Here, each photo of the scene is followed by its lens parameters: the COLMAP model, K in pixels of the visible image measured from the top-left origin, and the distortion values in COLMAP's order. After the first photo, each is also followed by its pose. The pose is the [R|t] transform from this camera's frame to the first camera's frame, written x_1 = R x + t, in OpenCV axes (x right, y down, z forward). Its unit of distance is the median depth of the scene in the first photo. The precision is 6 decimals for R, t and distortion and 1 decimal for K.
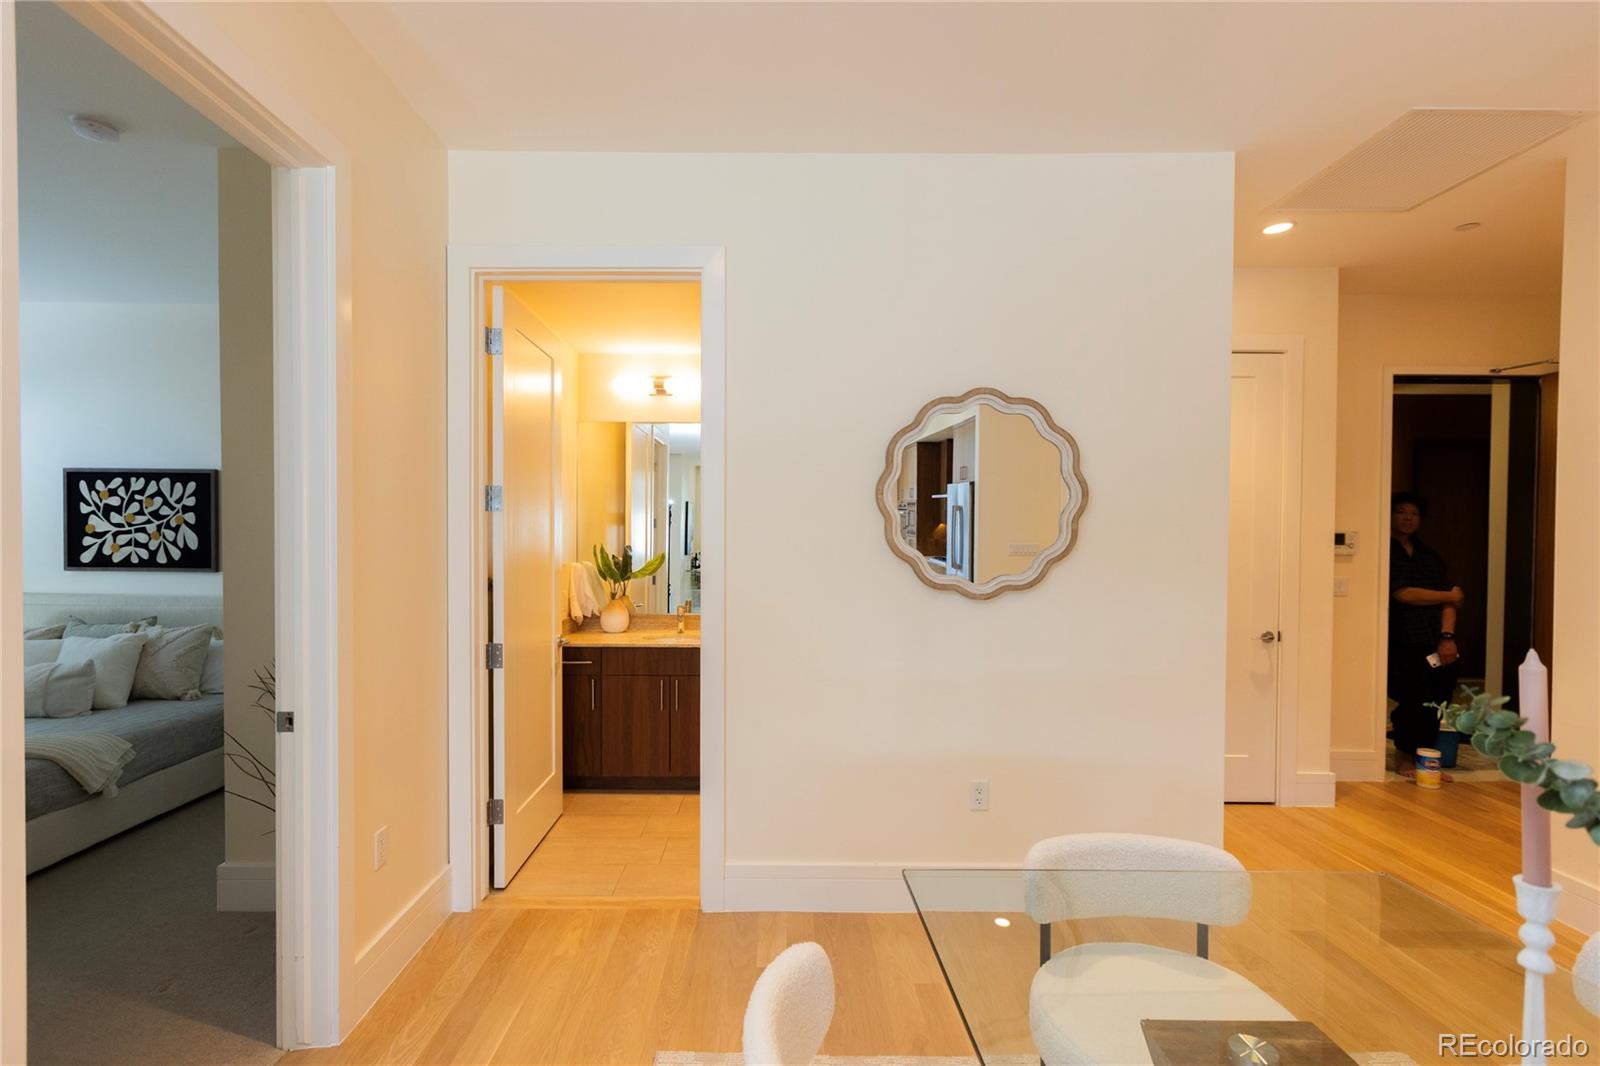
lens RADIAL K [[731.1, 0, 737.2], [0, 731.1, 558.5], [0, 0, 1]] dist [0.005208, -0.000185]
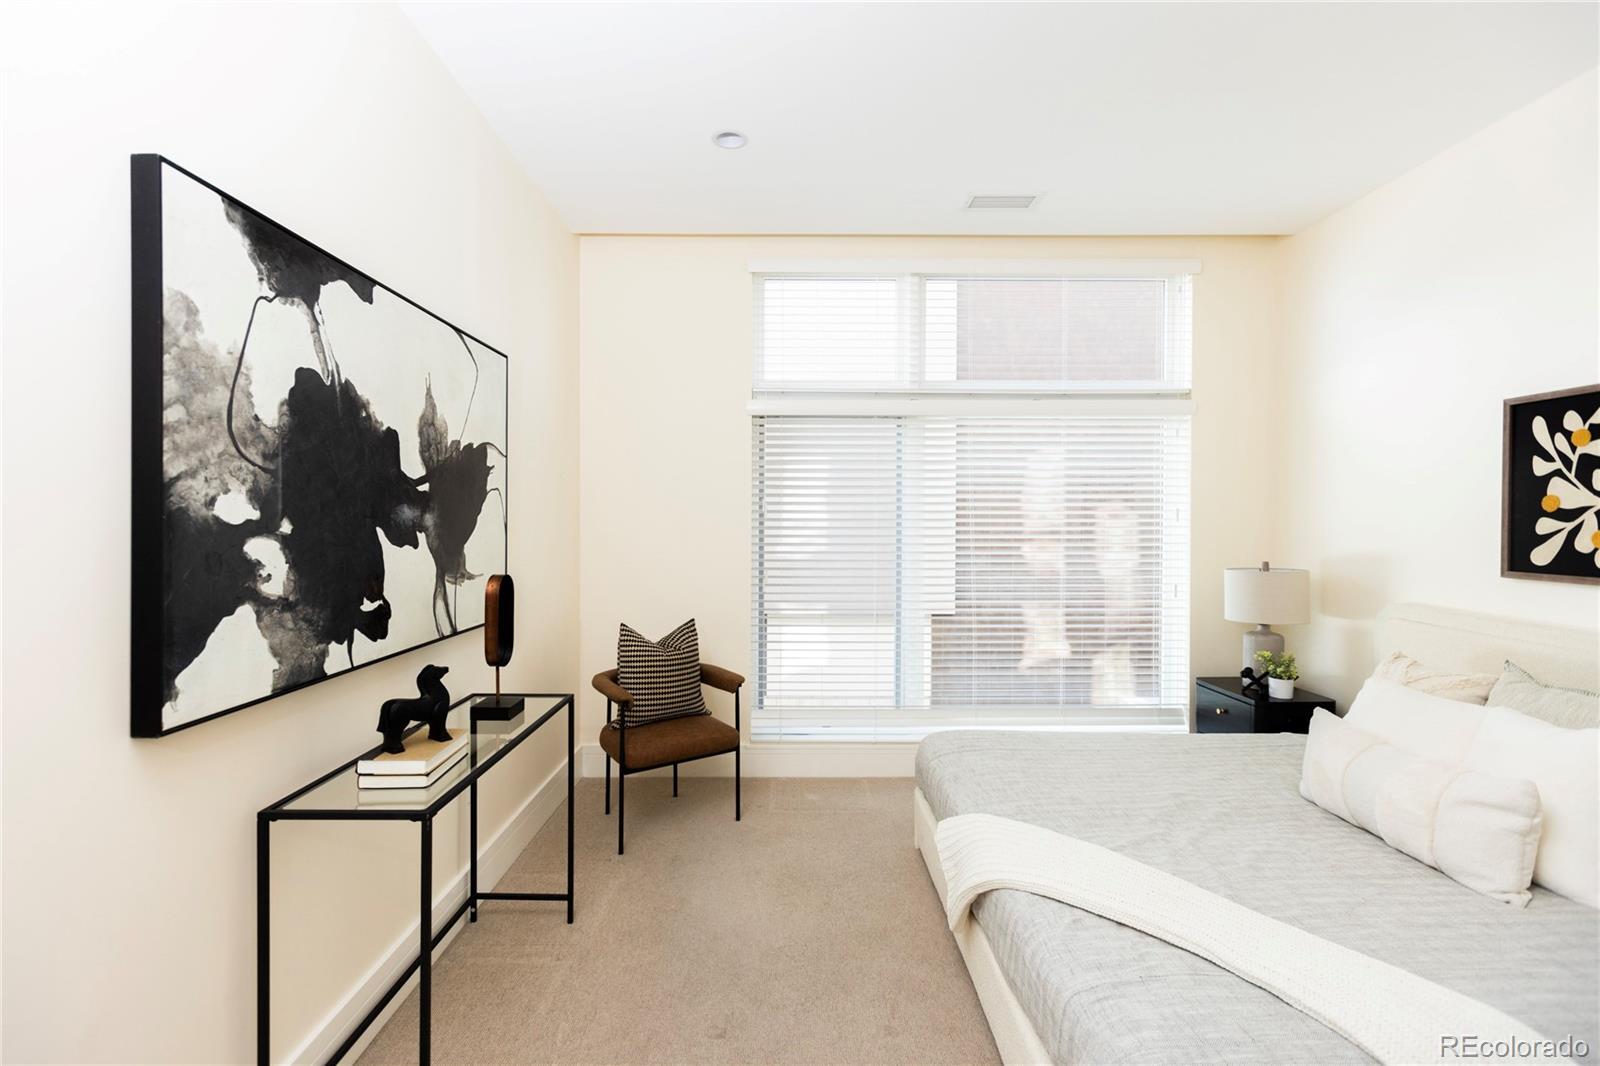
lens RADIAL K [[731.1, 0, 795.0], [0, 731.1, 522.4], [0, 0, 1]] dist [0.005208, -0.000185]
pose [[0.029206, -0.000593, -0.999573, -0.357383], [-0.026938, 0.999636, -0.001380, -0.010835], [0.999210, 0.026967, 0.029179, 0.429056]]
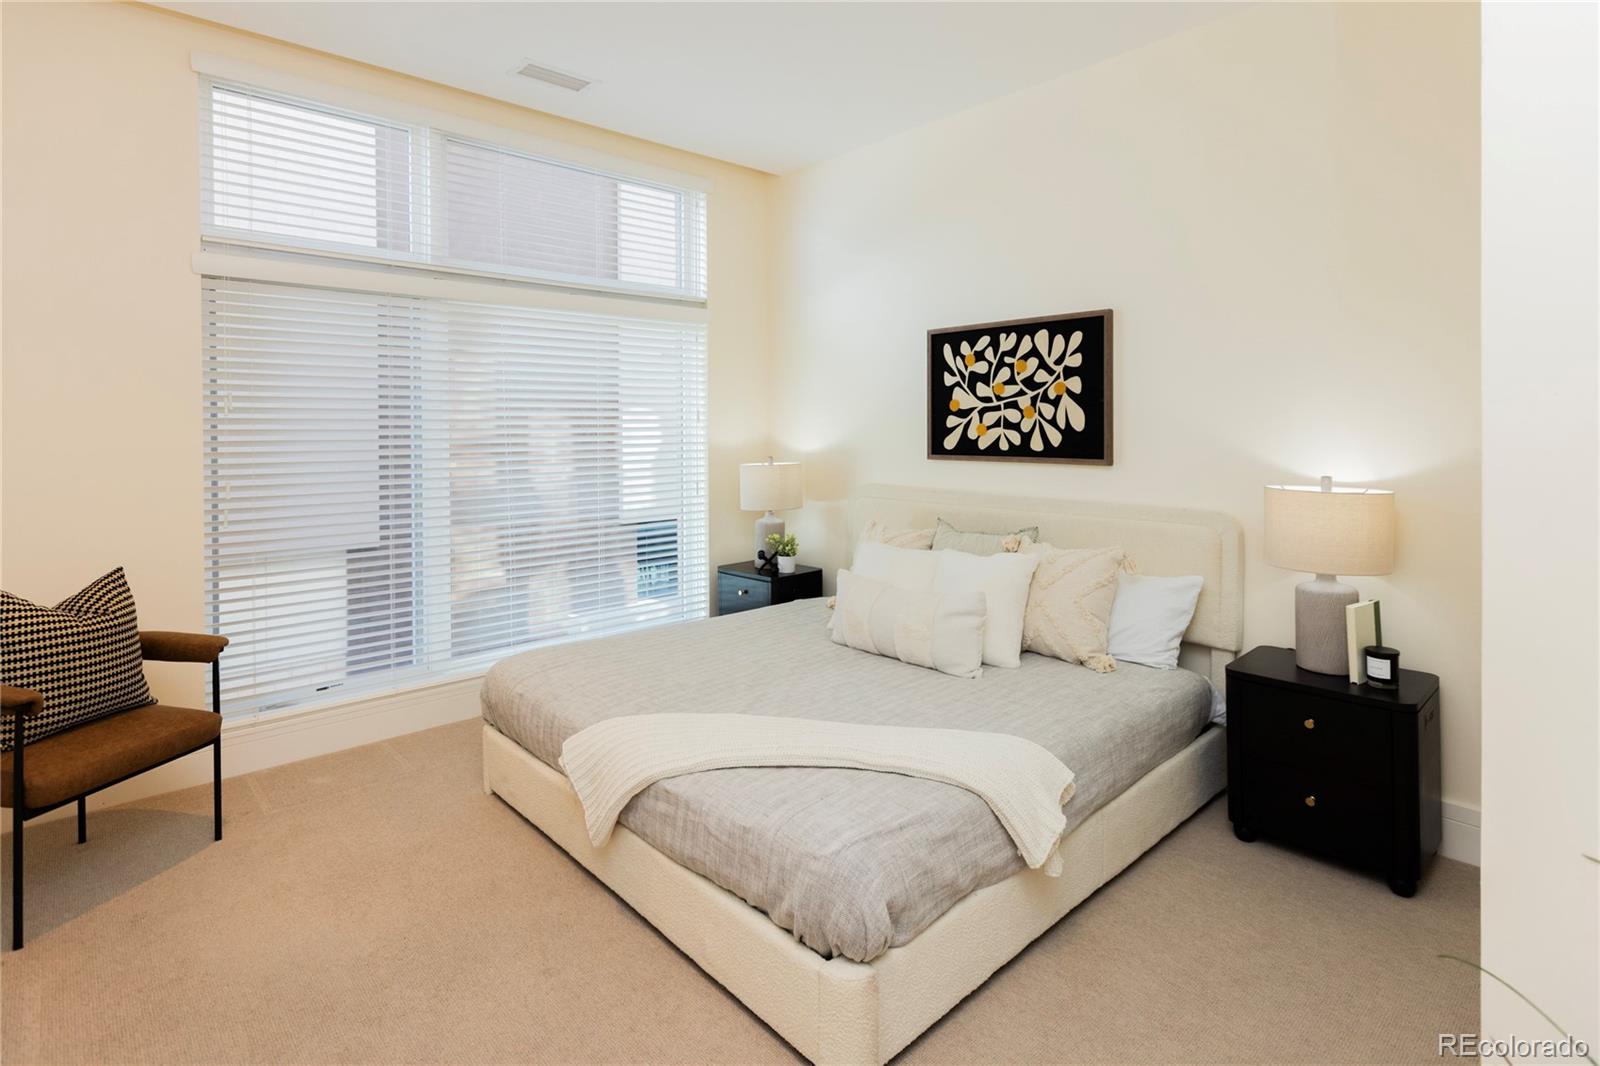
lens RADIAL K [[808.8, 0, 821.6], [0, 808.8, 432.9], [0, 0, 1]] dist [0.003698, -0.004046]
pose [[0.699360, -0.007564, -0.714729, -0.373714], [-0.005943, 0.999848, -0.016397, 0.003011], [0.714745, 0.015715, 0.699209, 0.308234]]
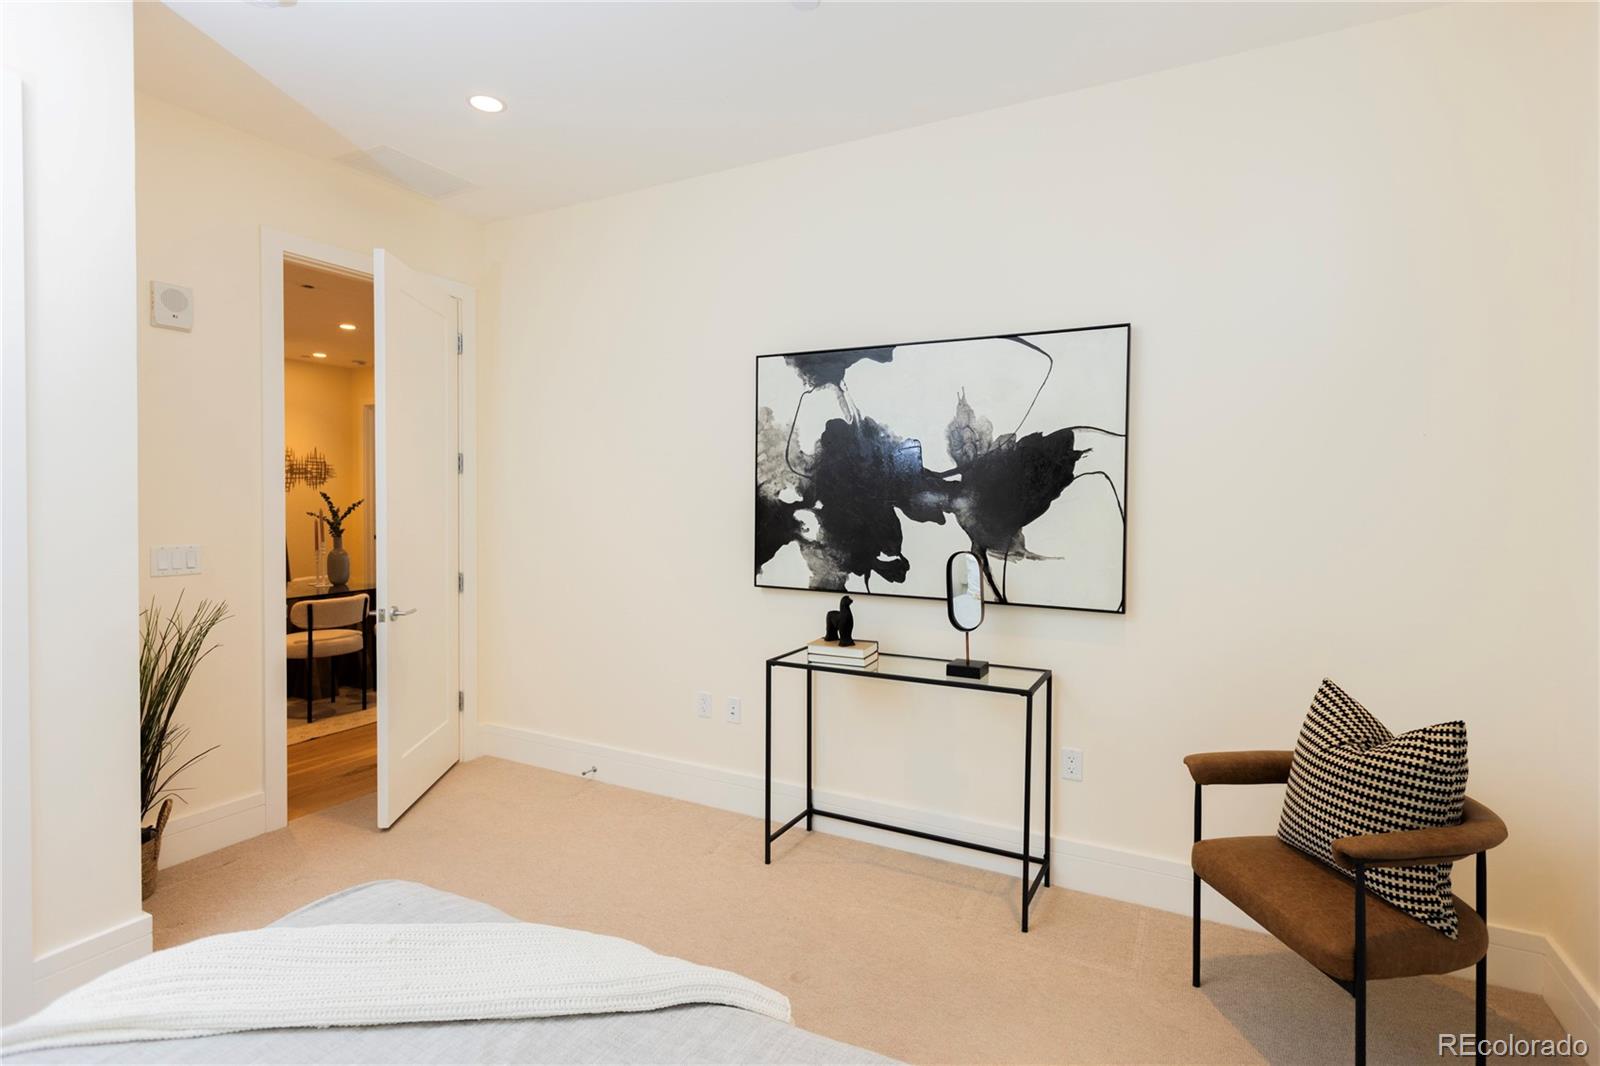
lens RADIAL K [[731.1, 0, 790.8], [0, 731.1, 519.0], [0, 0, 1]] dist [0.005208, -0.000185]
pose [[-0.897355, -0.025452, 0.440576, -0.912137], [-0.002672, 0.998631, 0.052248, -0.023405], [-0.441302, 0.045707, -0.896194, 0.767286]]
